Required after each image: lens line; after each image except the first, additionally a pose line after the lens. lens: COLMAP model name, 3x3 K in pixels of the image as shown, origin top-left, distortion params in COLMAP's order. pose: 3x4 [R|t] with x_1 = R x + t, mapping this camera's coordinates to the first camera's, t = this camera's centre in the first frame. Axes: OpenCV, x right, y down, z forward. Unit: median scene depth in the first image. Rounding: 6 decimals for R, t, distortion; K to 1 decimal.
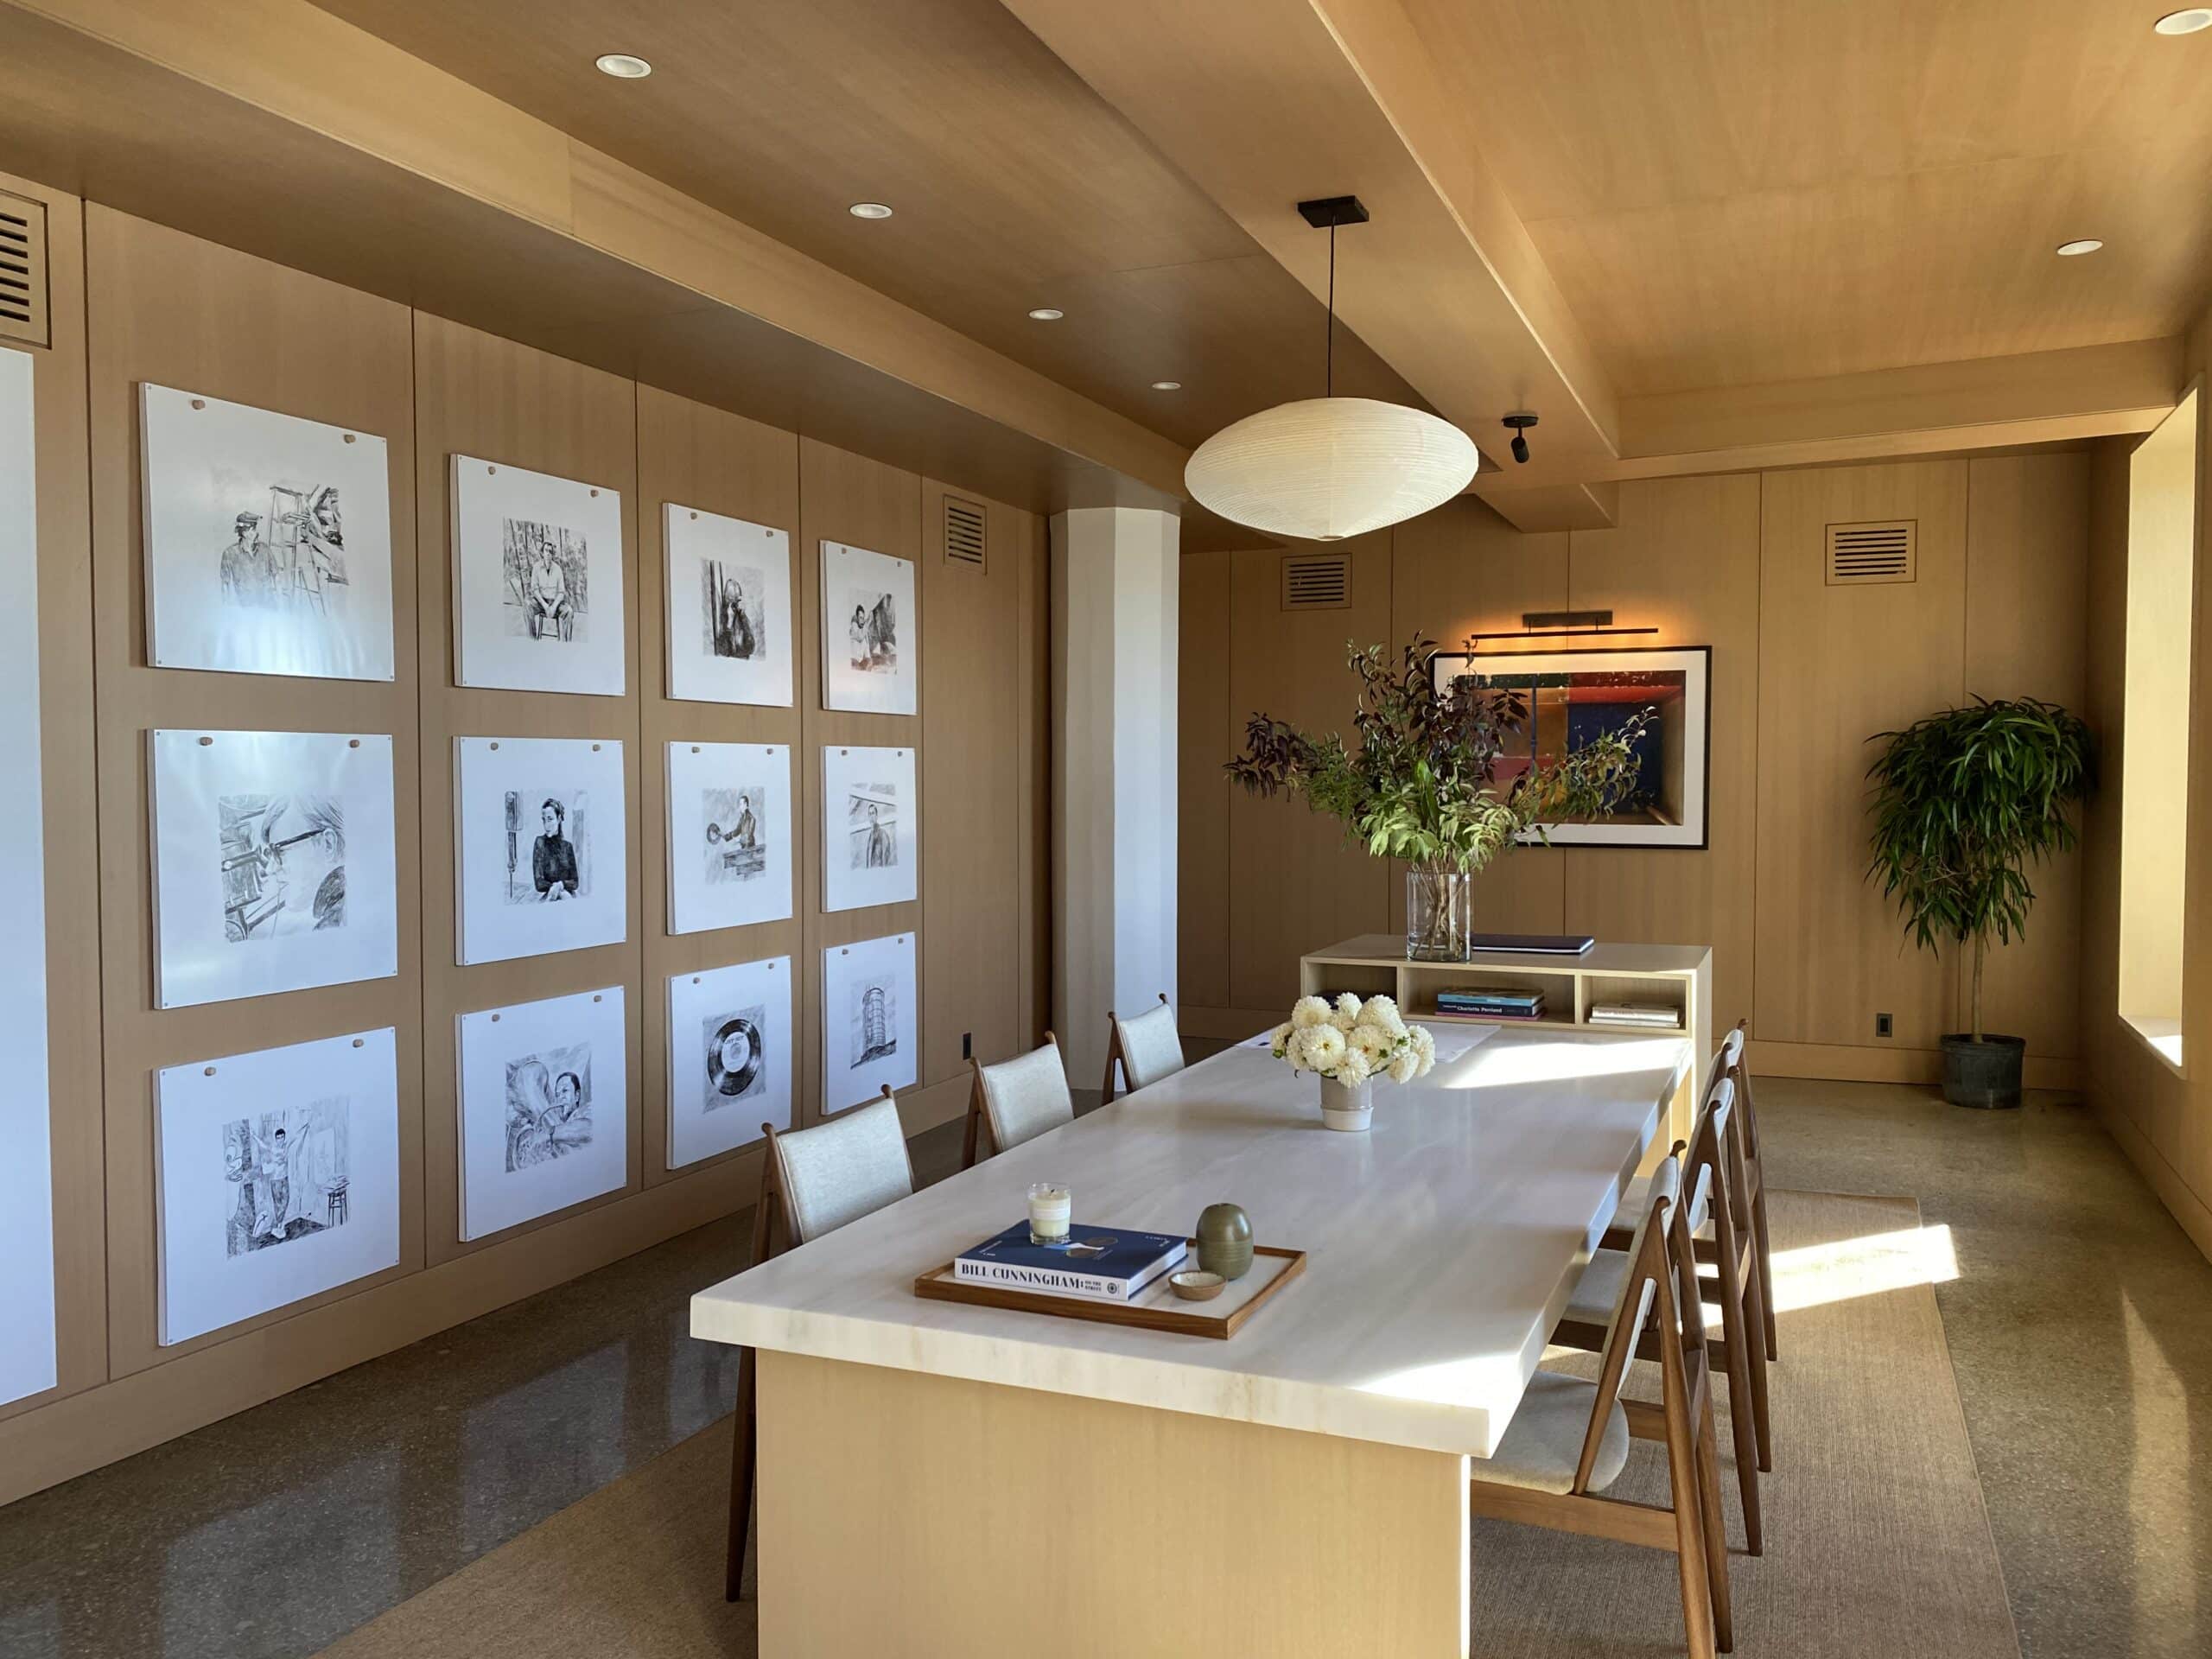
lens RADIAL K [[1672.2, 0, 1106.3], [0, 1672.2, 814.4], [0, 0, 1]] dist [0.119432, -0.210373]
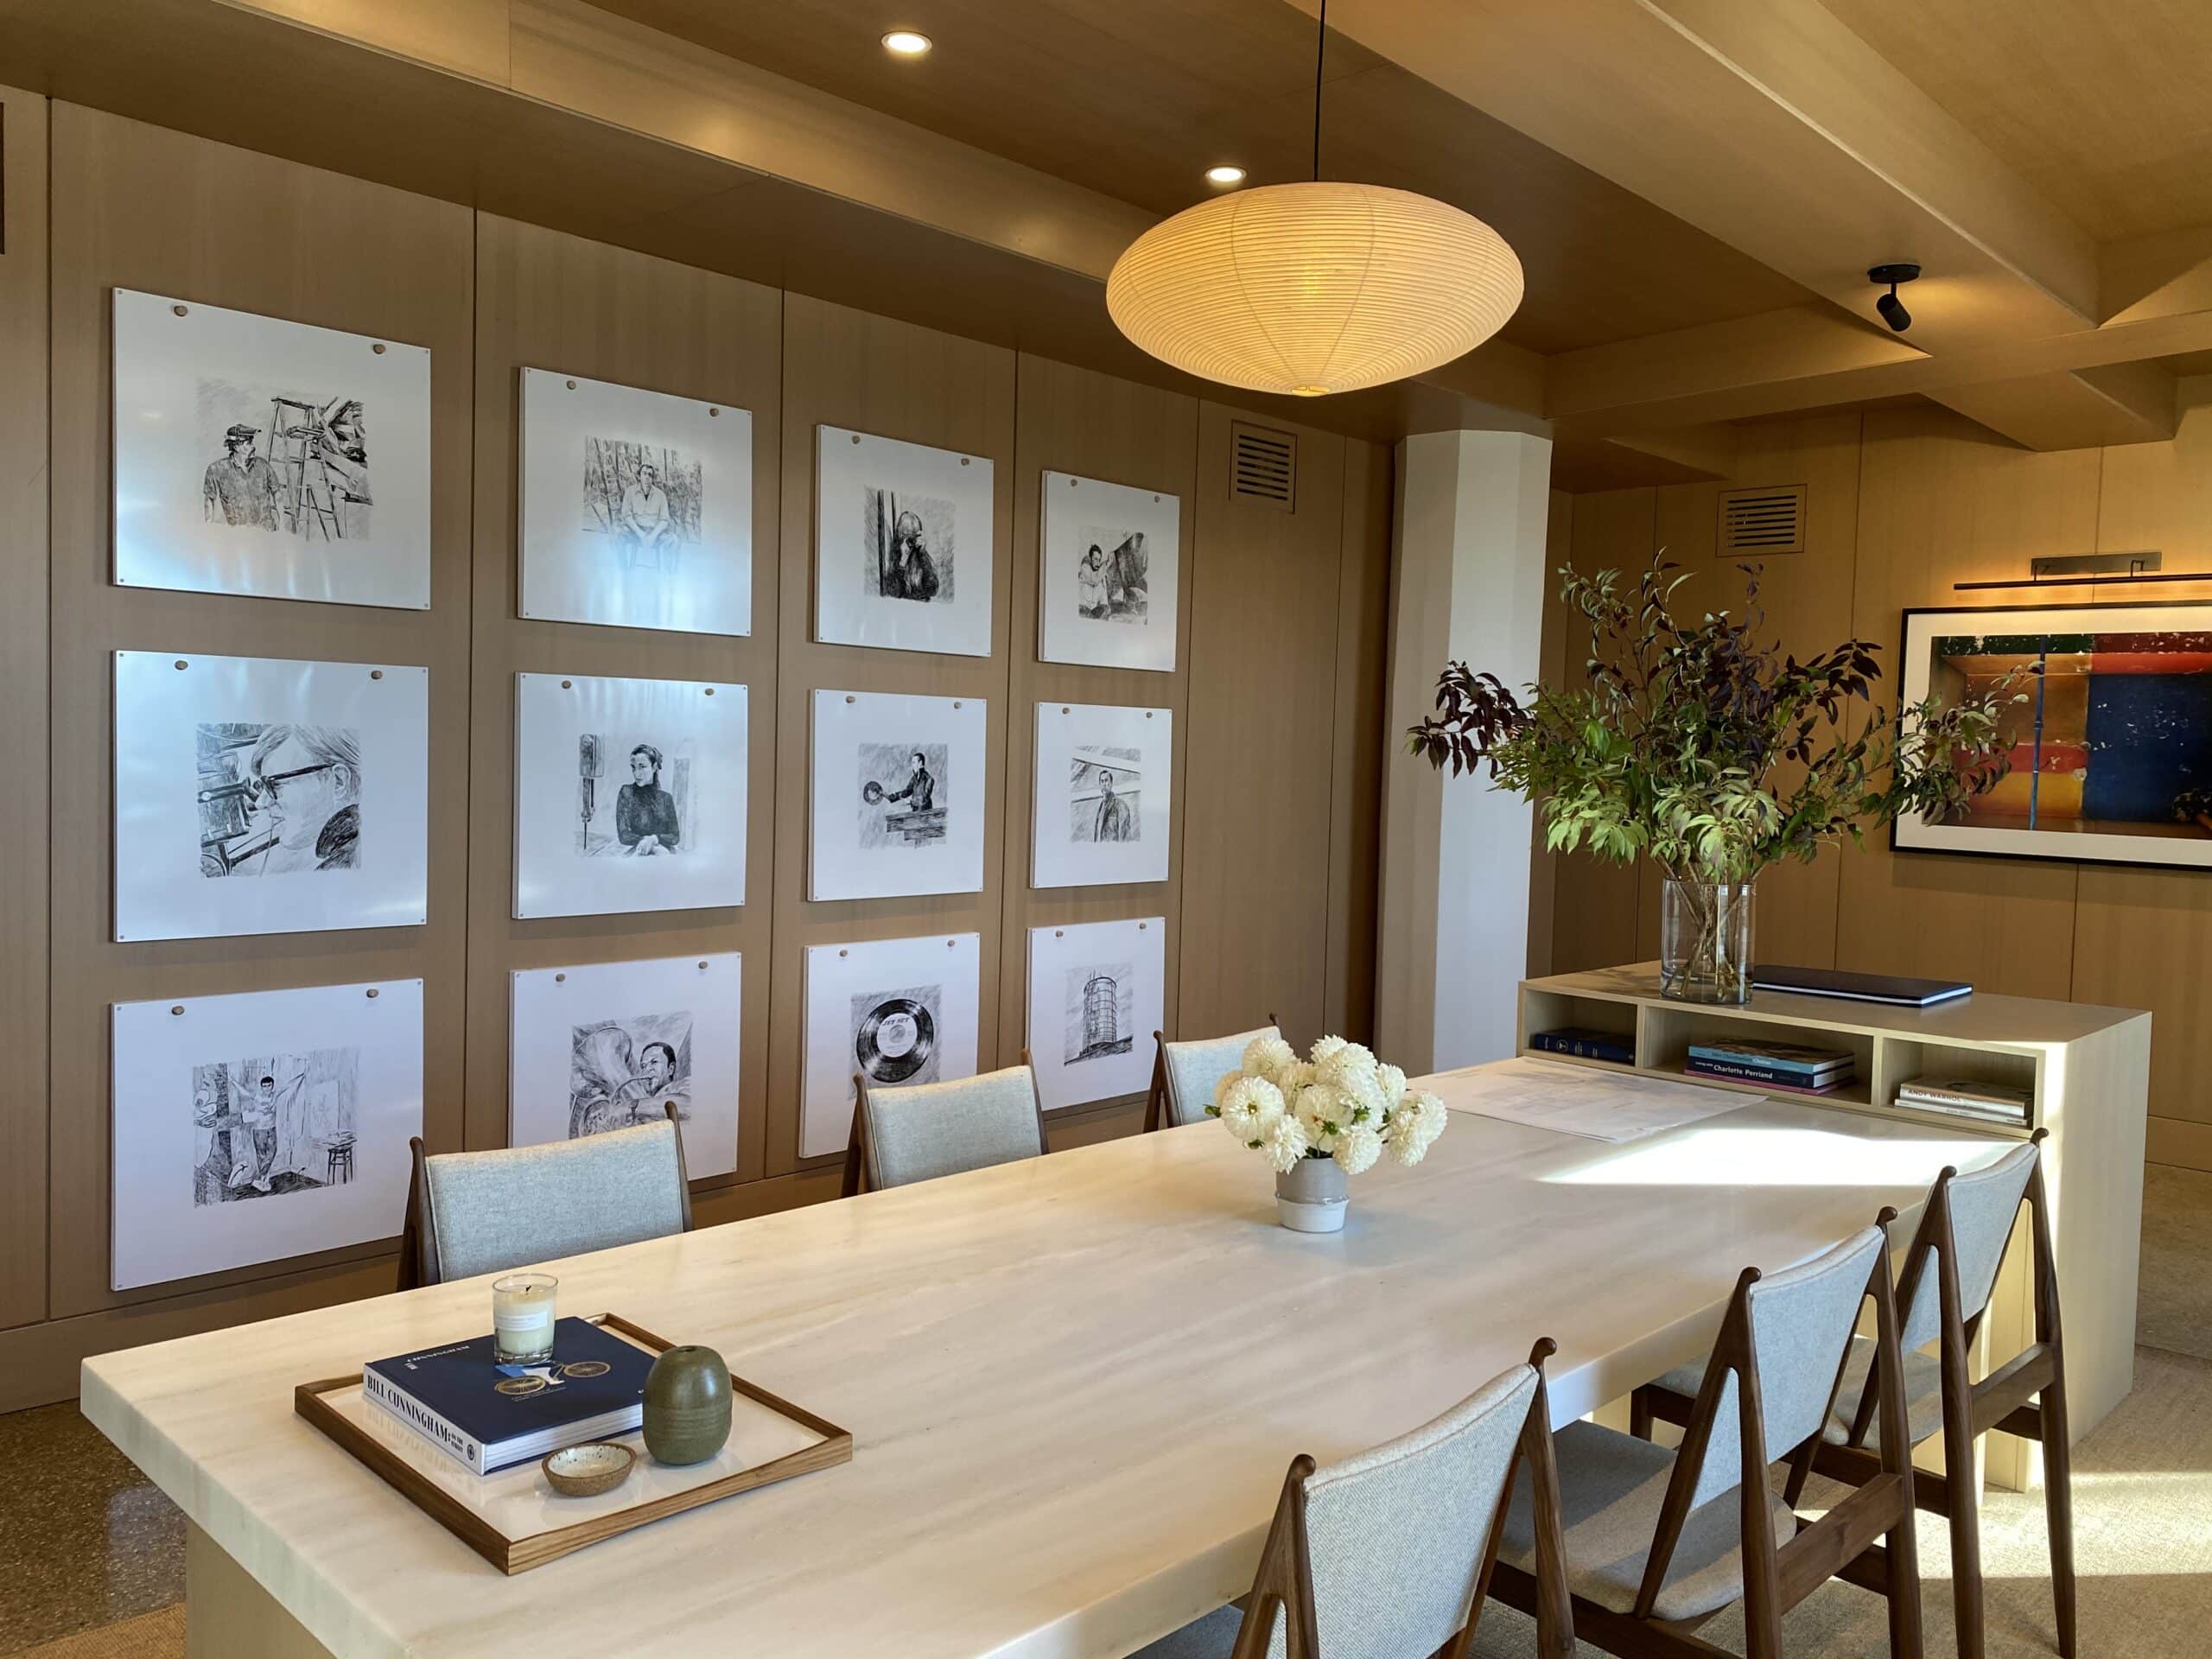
lens RADIAL K [[1672.2, 0, 1106.3], [0, 1672.2, 814.4], [0, 0, 1]] dist [0.119432, -0.210373]
pose [[0.934689, 0.043198, -0.352833, 0.223309], [-0.039753, 0.999065, 0.017009, 0.002838], [0.353238, -0.001872, 0.935532, 0.219032]]
